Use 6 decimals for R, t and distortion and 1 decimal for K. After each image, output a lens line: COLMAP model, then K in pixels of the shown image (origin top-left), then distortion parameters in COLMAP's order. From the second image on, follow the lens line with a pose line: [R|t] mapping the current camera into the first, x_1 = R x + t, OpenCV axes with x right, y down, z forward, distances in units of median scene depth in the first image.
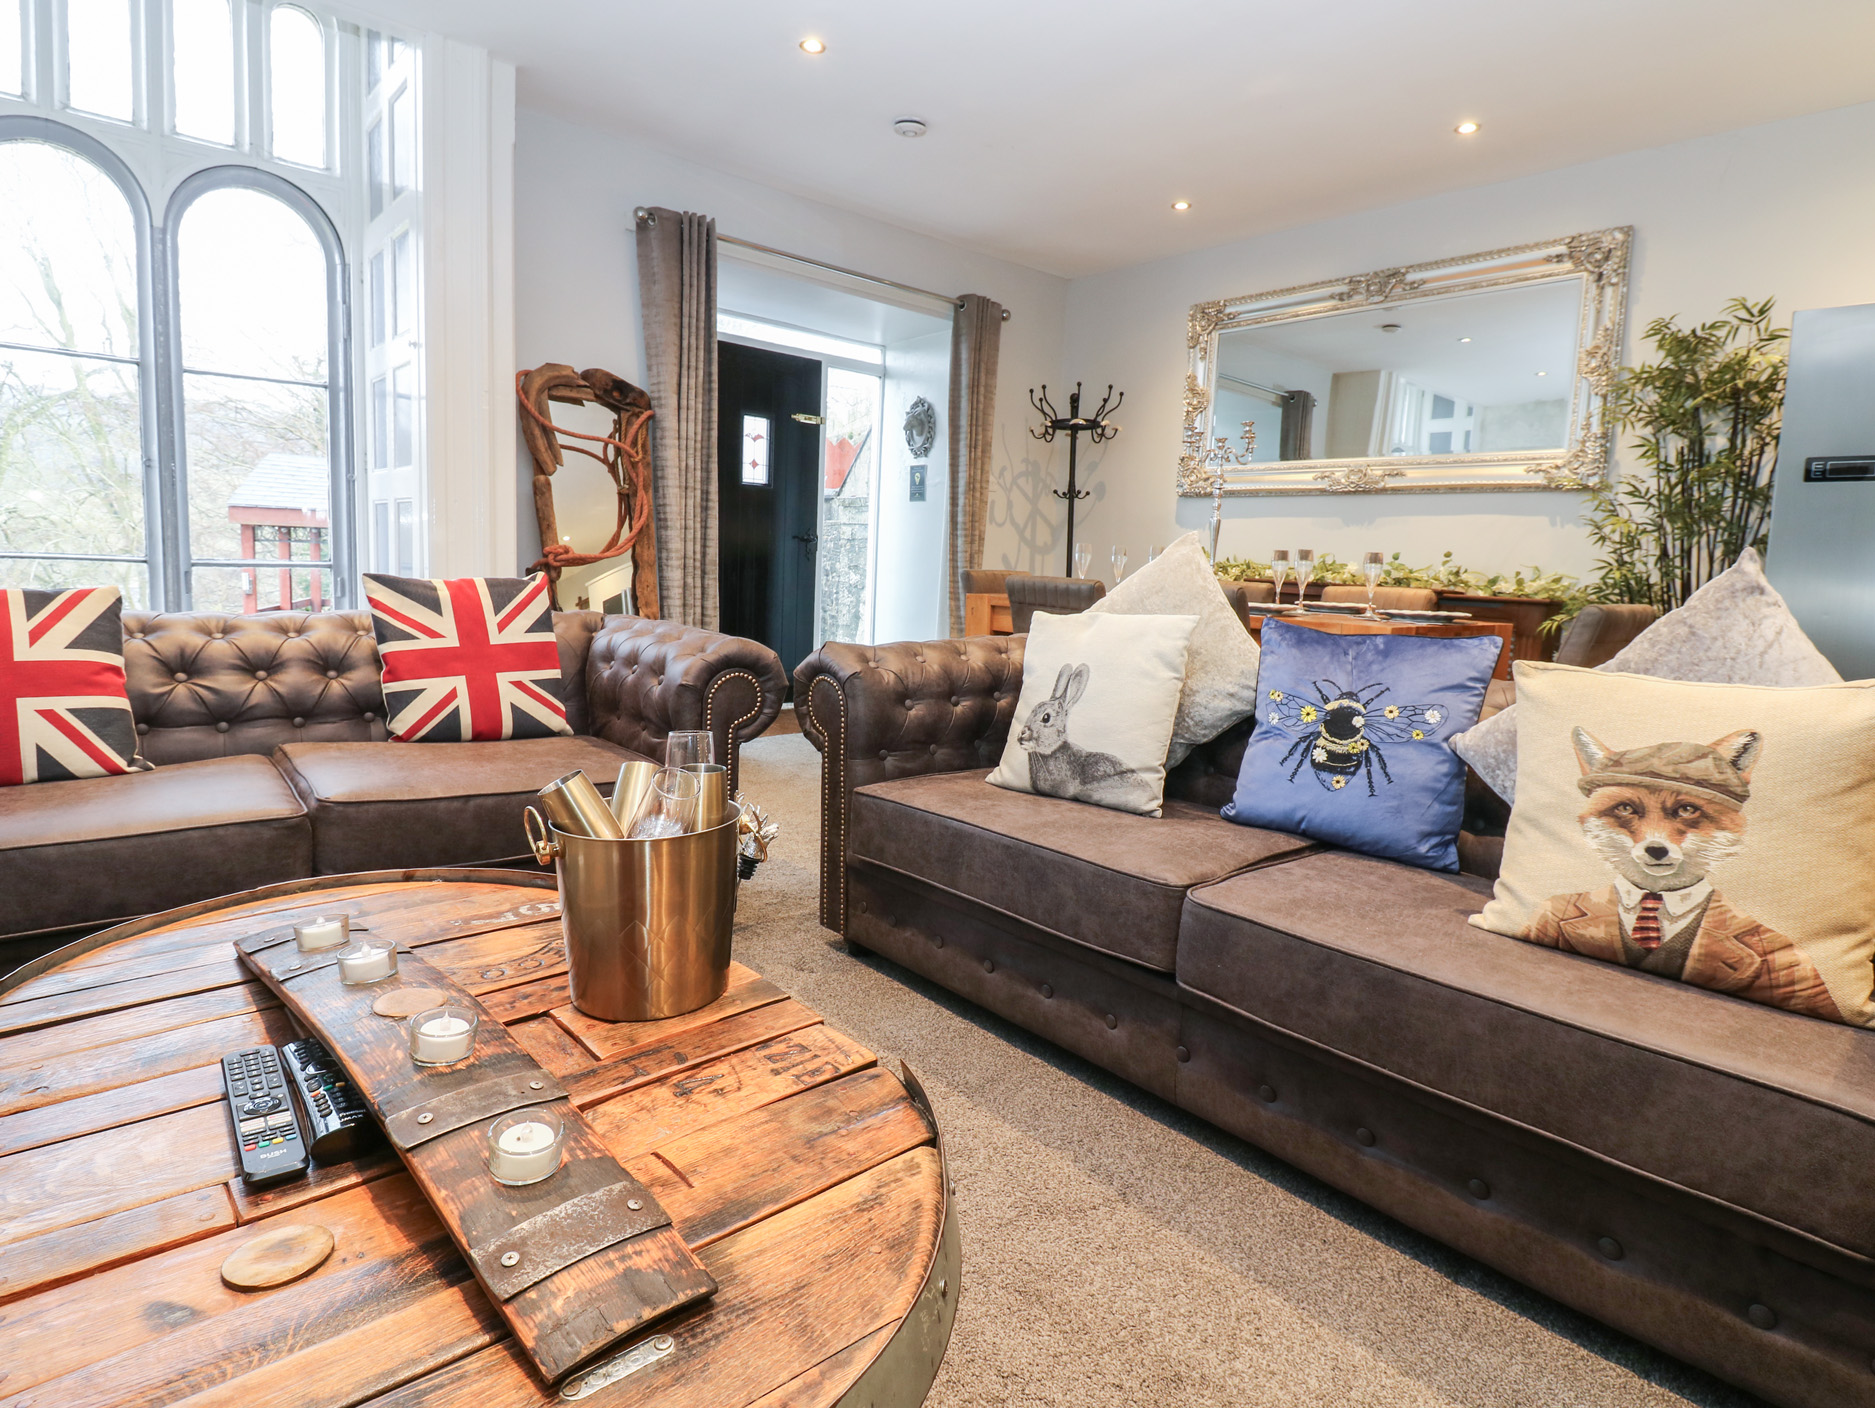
lens RADIAL K [[1010.5, 0, 949.1], [0, 1010.5, 681.2], [0, 0, 1]] dist [0.000480, -0.014181]
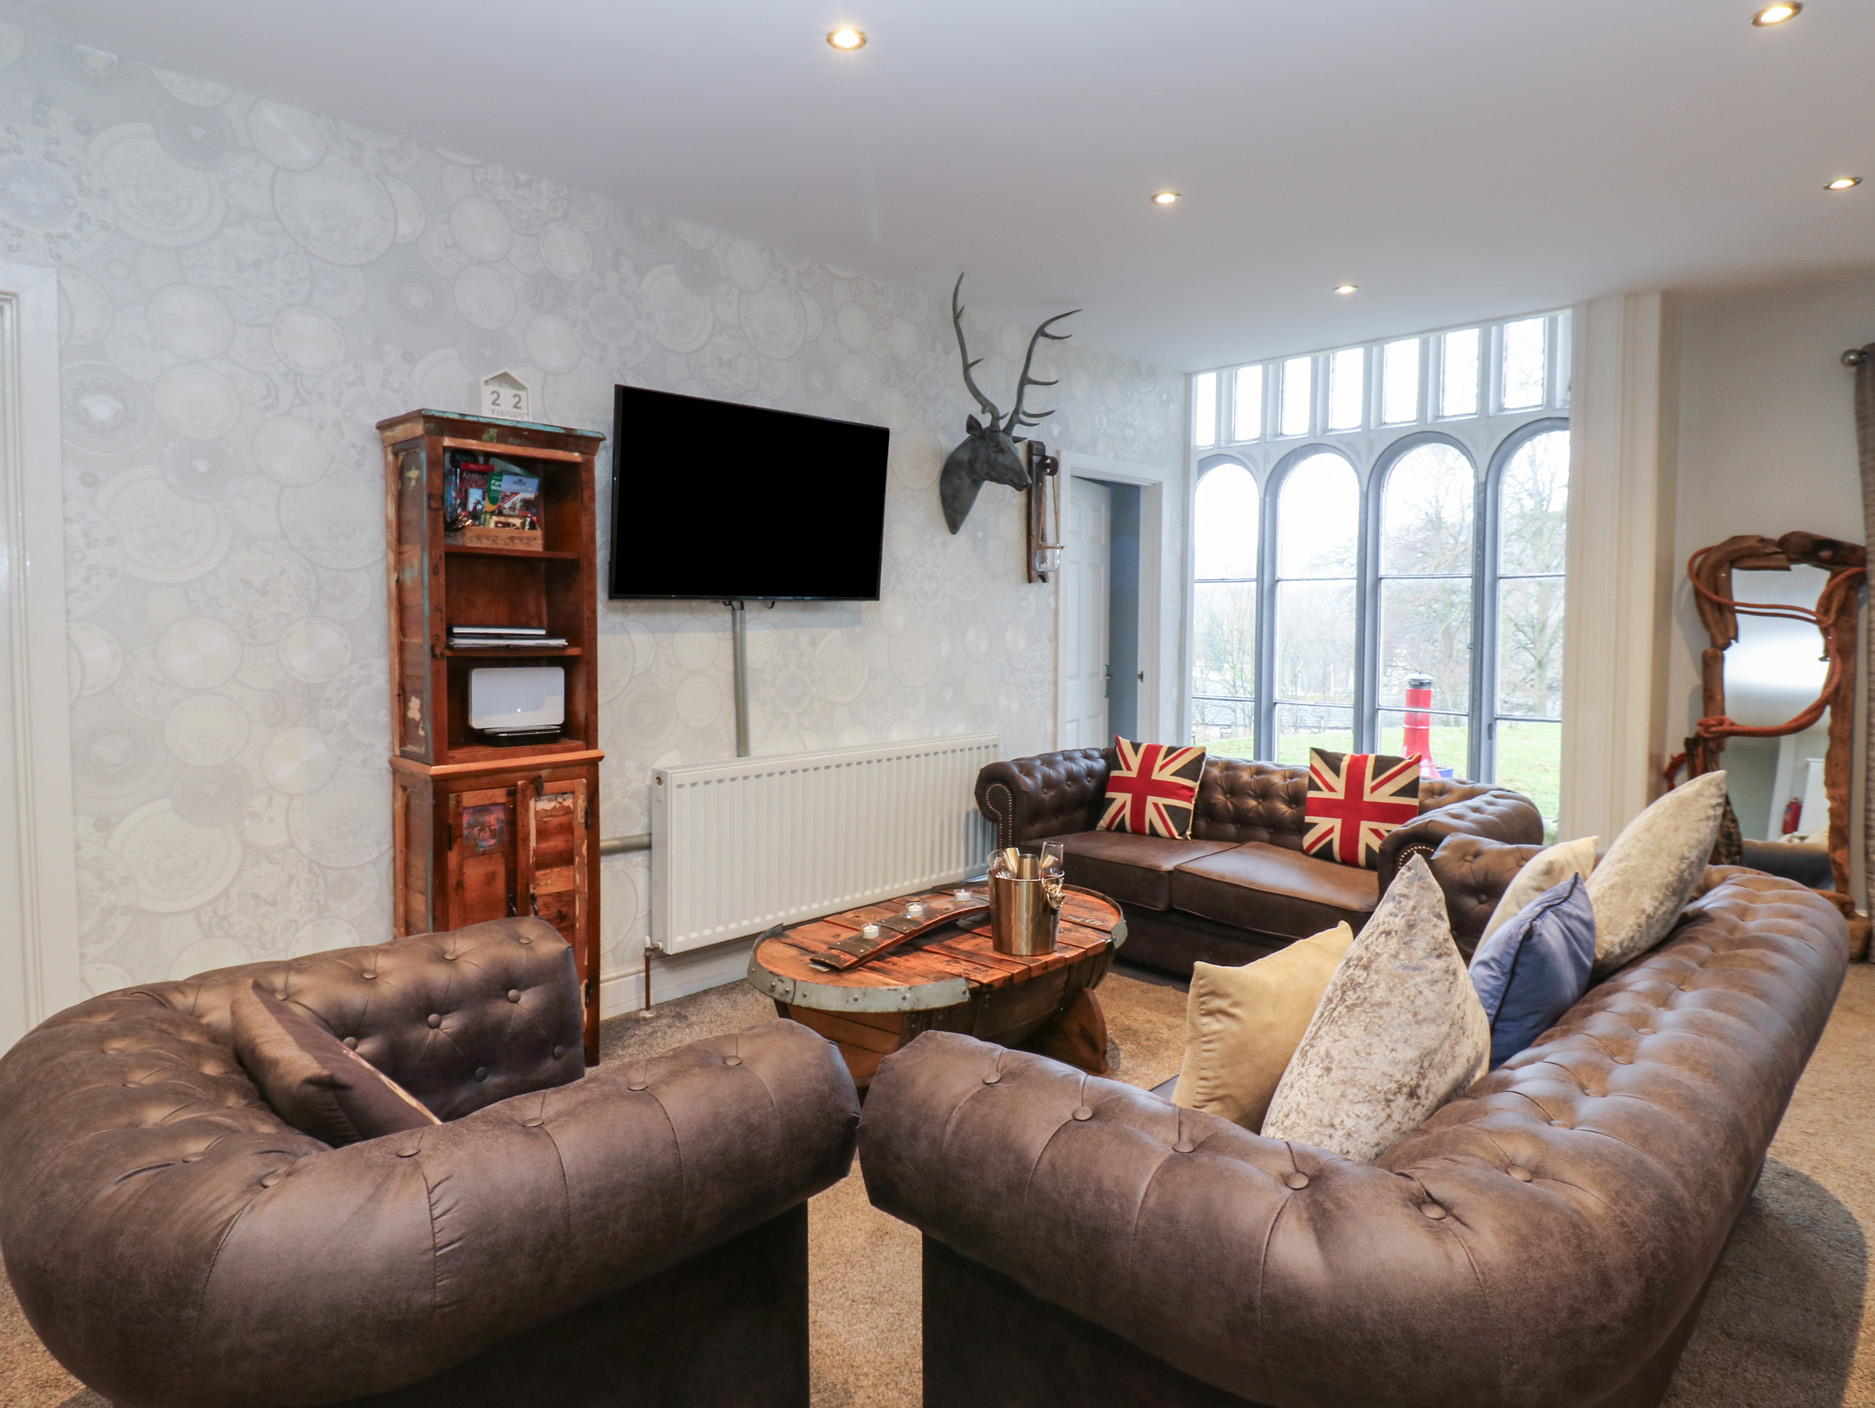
lens RADIAL K [[1075.6, 0, 936.9], [0, 1075.6, 669.8], [0, 0, 1]] dist [-0.000807, -0.000176]
pose [[0.058731, 0.001233, -0.998273, 1.099096], [-0.114865, 0.993366, -0.005531, -0.150544], [0.991643, 0.114992, 0.058483, 0.289349]]
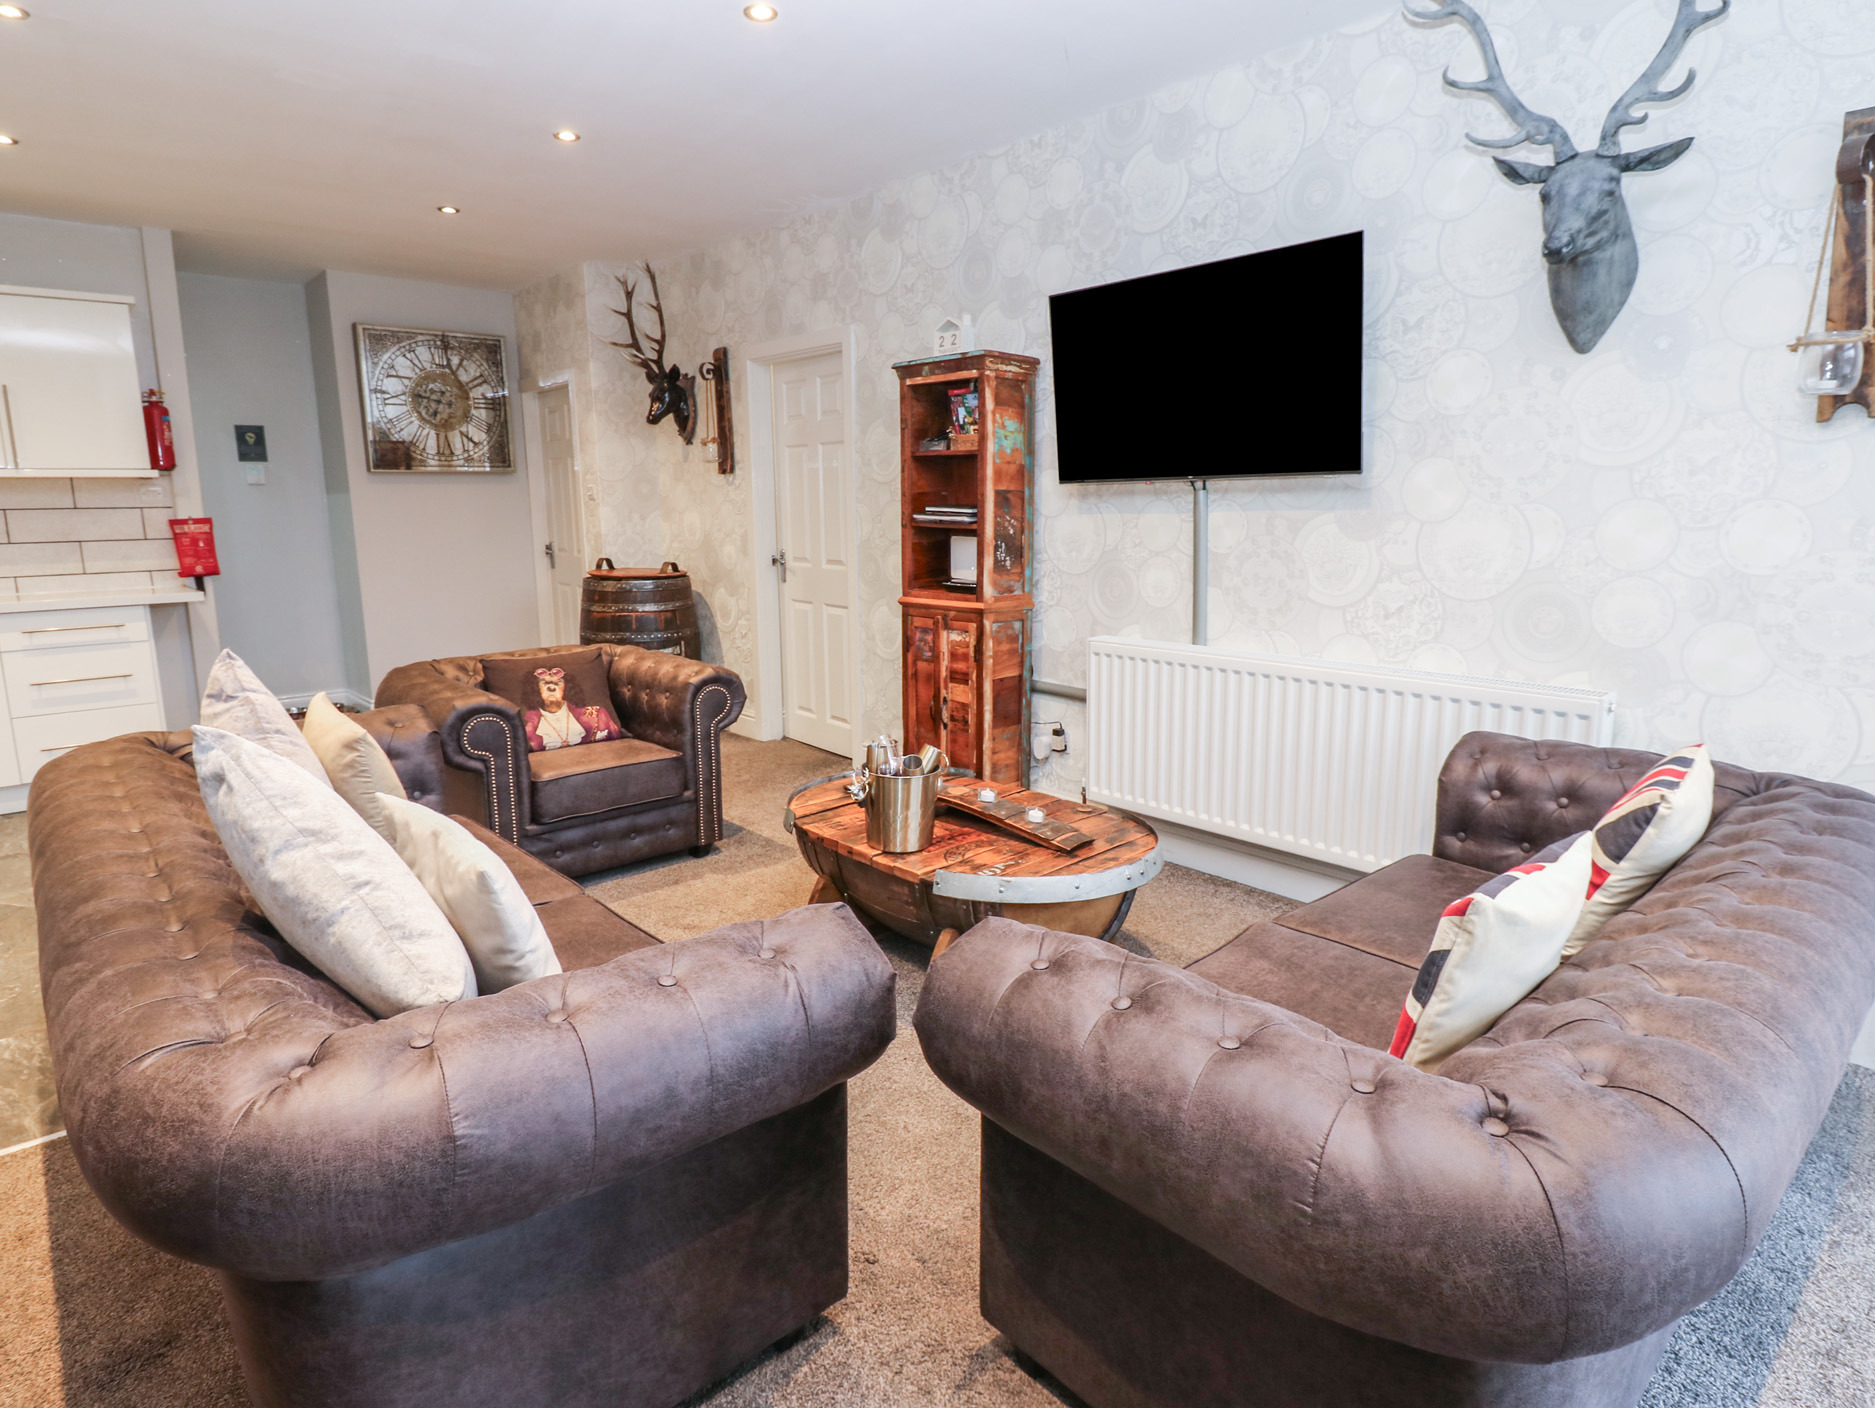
lens RADIAL K [[1023.8, 0, 935.5], [0, 1023.8, 688.9], [0, 0, 1]] dist [-0.004154, -0.001321]
pose [[-0.999204, -0.036109, -0.016963, -0.160446], [-0.039509, 0.954639, 0.295132, -0.363749], [0.005536, 0.295567, -0.955306, 1.580618]]
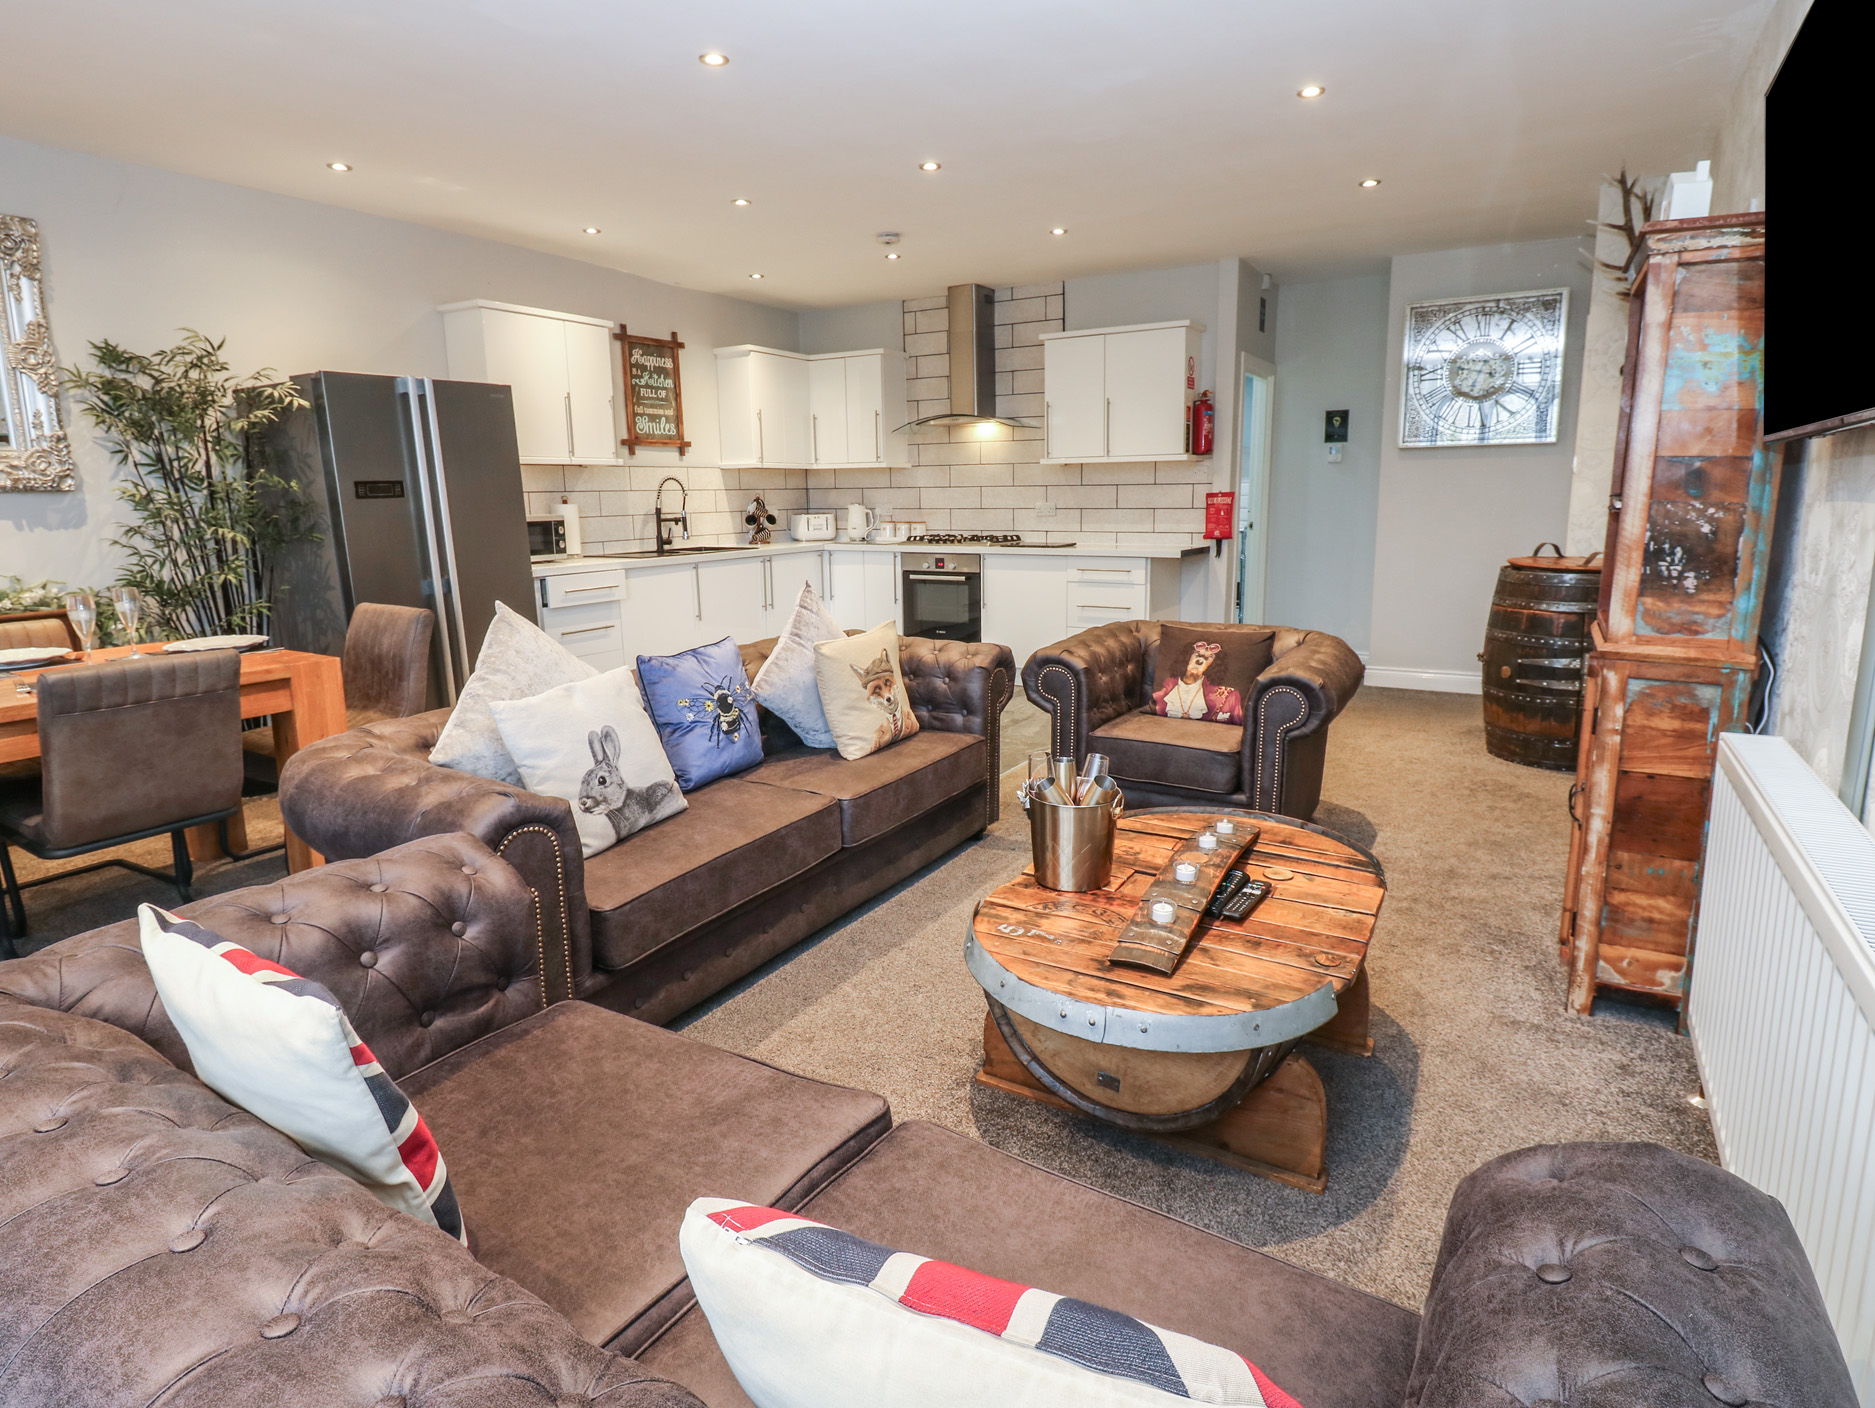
lens RADIAL K [[1010.5, 0, 949.1], [0, 1010.5, 681.2], [0, 0, 1]] dist [0.000480, -0.014181]
pose [[-0.300169, -0.220042, 0.928160, -1.000255], [0.111521, 0.958262, 0.263245, -0.310530], [-0.947345, 0.182527, -0.263101, 0.850849]]
